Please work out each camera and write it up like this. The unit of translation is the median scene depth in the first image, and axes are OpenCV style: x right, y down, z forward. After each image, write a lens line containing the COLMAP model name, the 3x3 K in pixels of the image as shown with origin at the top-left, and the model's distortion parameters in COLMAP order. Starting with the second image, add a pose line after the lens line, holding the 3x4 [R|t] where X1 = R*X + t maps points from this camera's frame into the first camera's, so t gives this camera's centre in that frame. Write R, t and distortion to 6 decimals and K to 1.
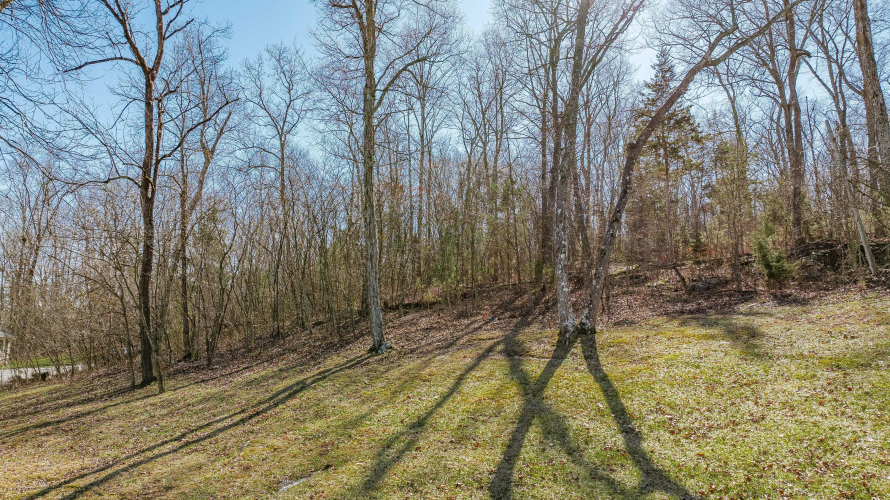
lens RADIAL K [[622.2, 0, 446.8], [0, 622.2, 258.2], [0, 0, 1]] dist [-0.024848, 0.025024]
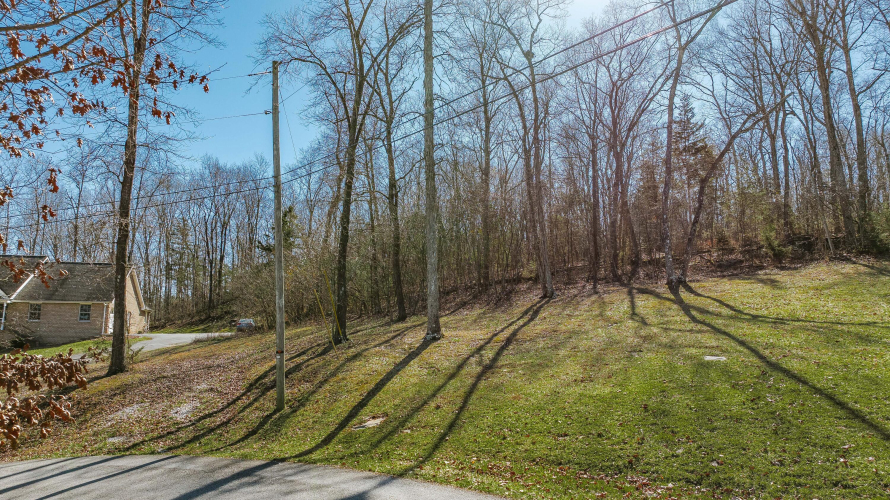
lens RADIAL K [[622.2, 0, 454.5], [0, 622.2, 263.8], [0, 0, 1]] dist [-0.024848, 0.025024]
pose [[0.998408, 0.005812, 0.056106, -0.437523], [-0.006452, 0.999916, 0.011238, 0.038239], [-0.056036, -0.011582, 0.998362, -0.629032]]
